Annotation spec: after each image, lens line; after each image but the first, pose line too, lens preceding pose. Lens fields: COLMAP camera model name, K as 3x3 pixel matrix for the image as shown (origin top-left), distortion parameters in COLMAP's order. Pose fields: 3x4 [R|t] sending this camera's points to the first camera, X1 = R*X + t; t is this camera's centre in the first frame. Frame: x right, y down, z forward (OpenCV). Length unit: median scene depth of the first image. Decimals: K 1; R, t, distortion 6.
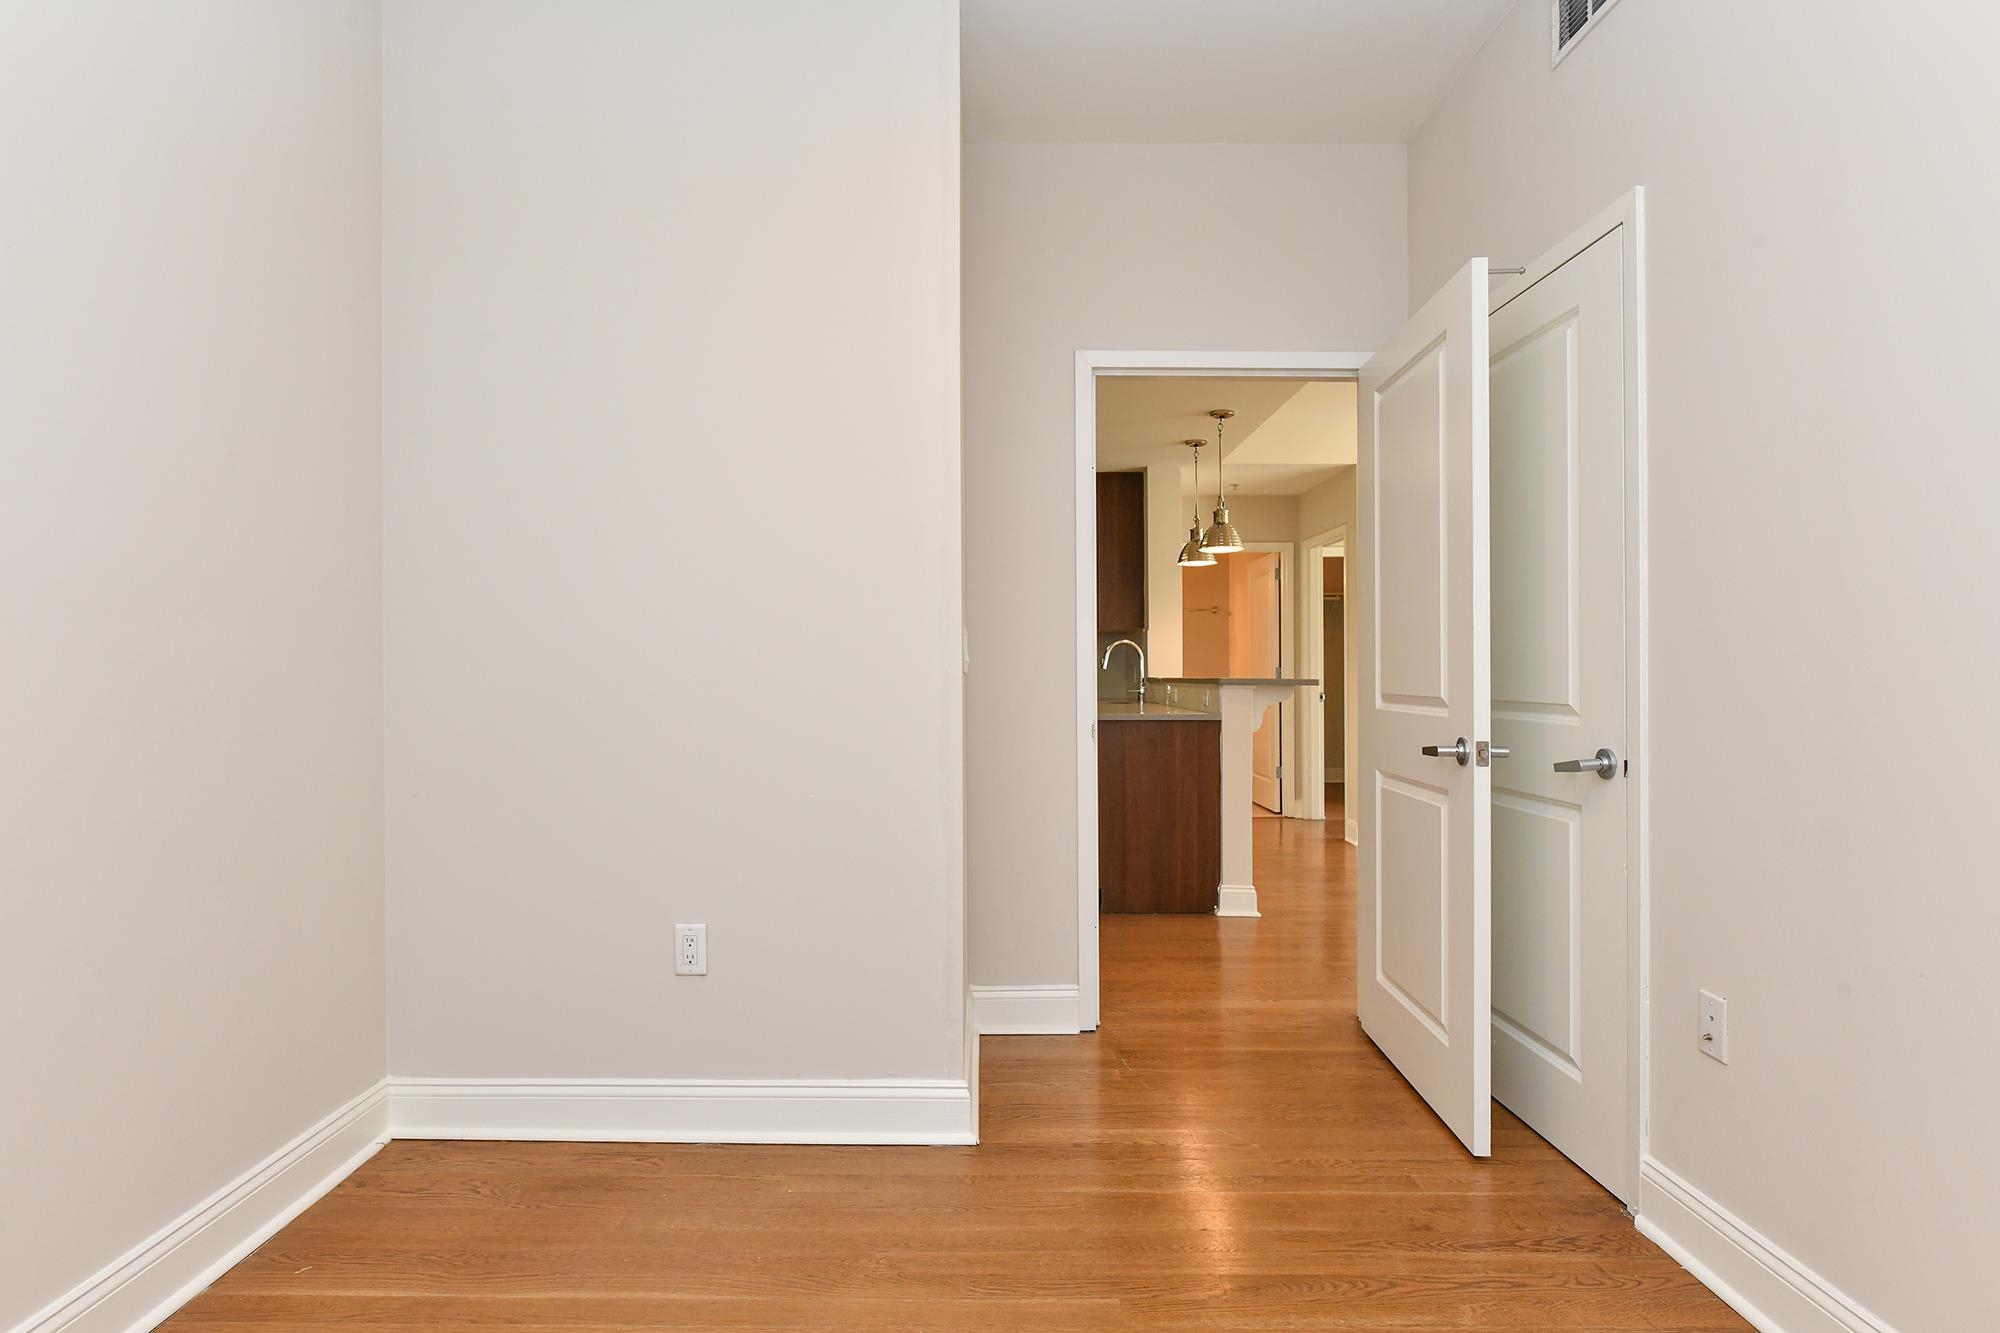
lens RADIAL K [[1055.8, 0, 1001.2], [0, 1055.8, 679.3], [0, 0, 1]] dist [-0.006943, -0.001026]
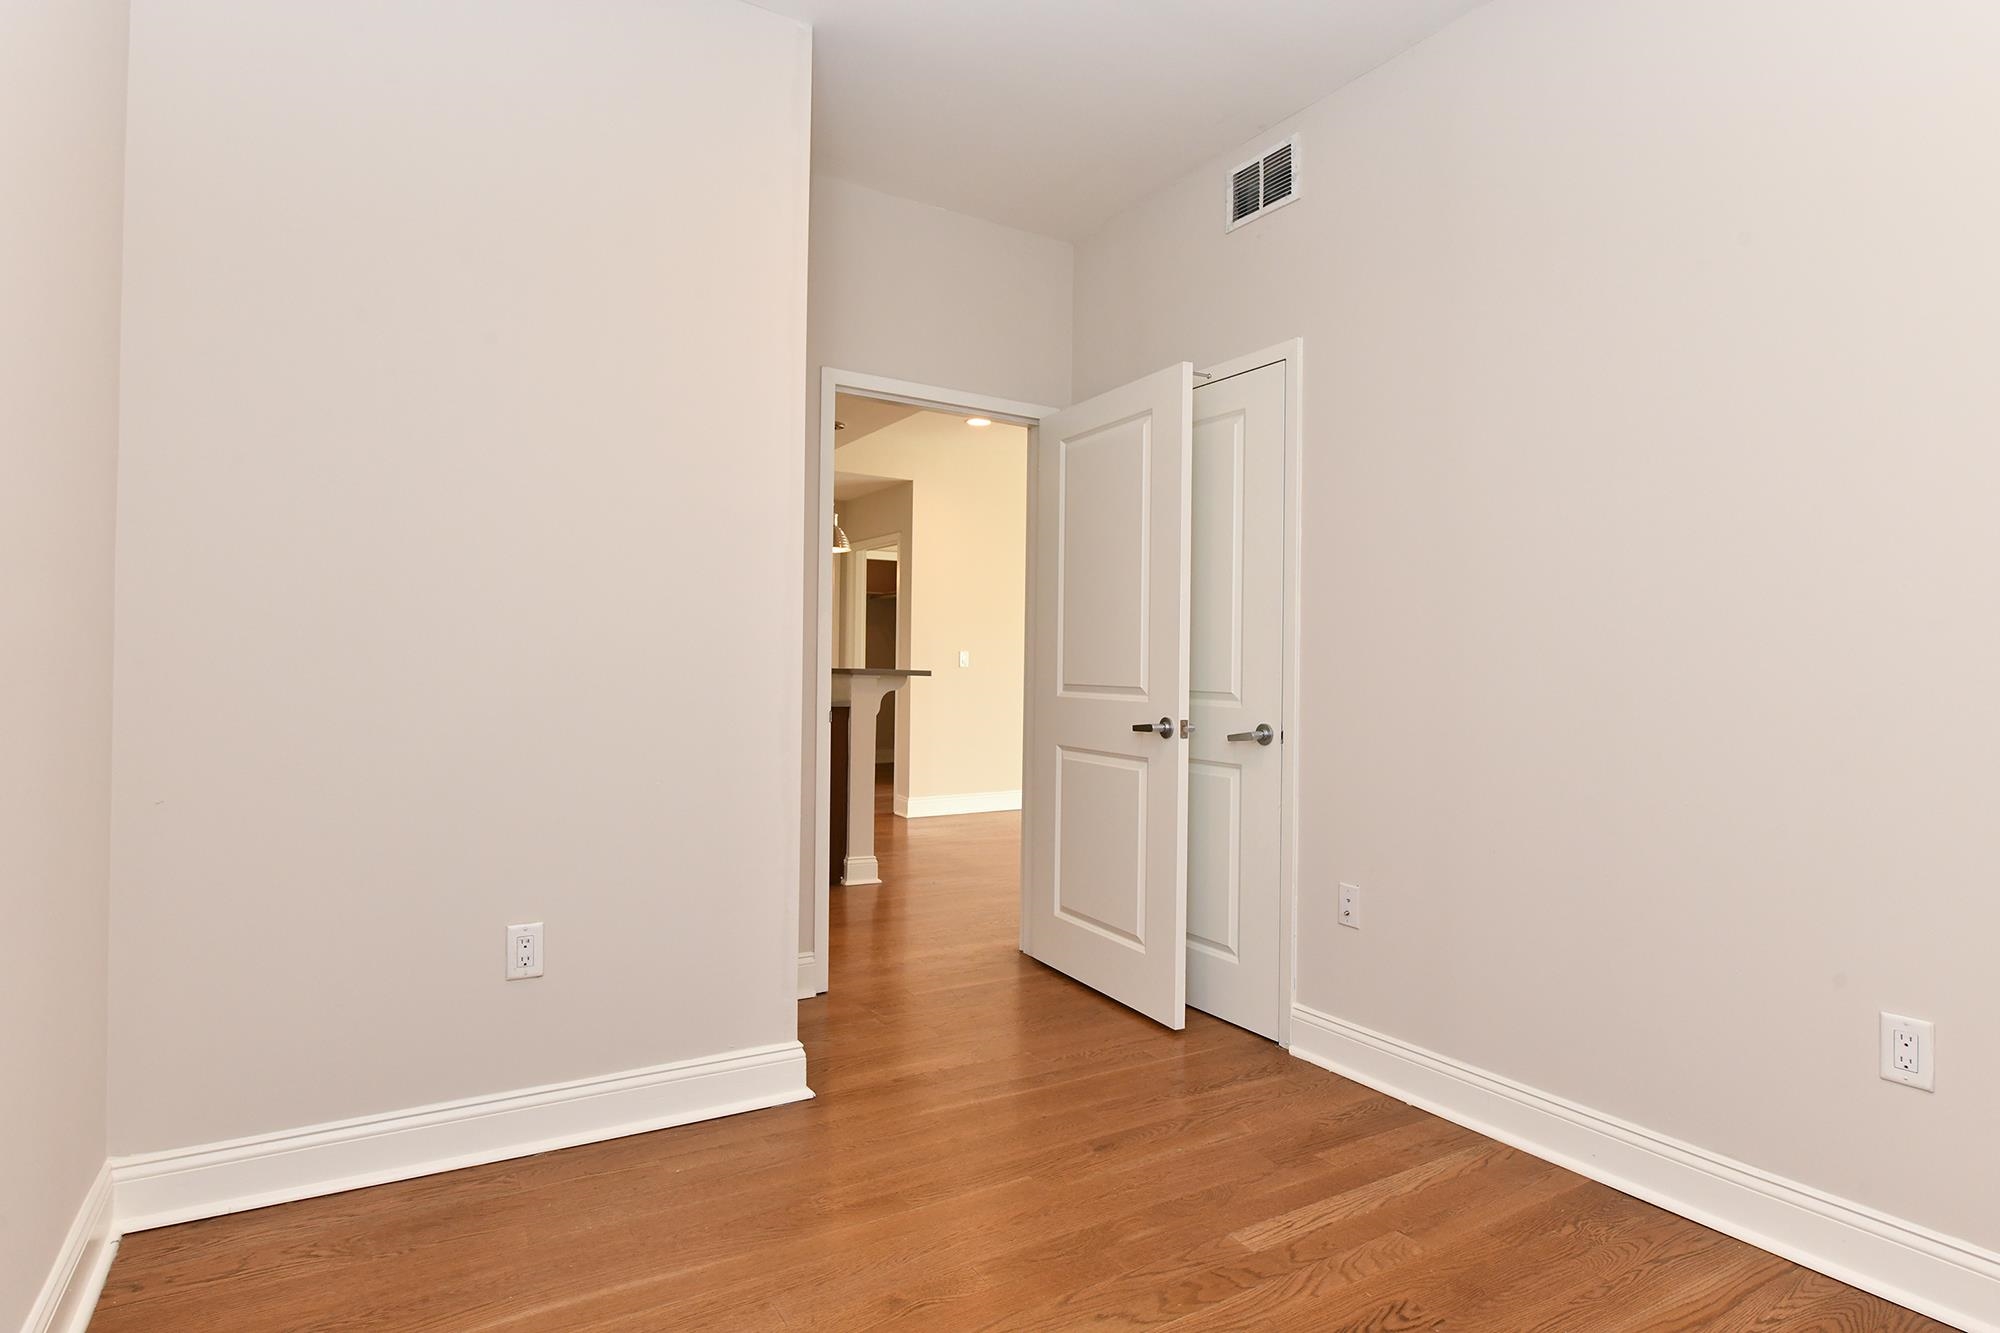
lens RADIAL K [[1046.4, 0, 1002.4], [0, 1046.4, 660.9], [0, 0, 1]] dist [-0.012020, 0.000104]
pose [[0.852947, 0.017555, 0.521703, -0.435596], [-0.014409, 0.999845, -0.010086, 0.000279], [-0.521799, 0.001085, 0.853068, -0.017875]]
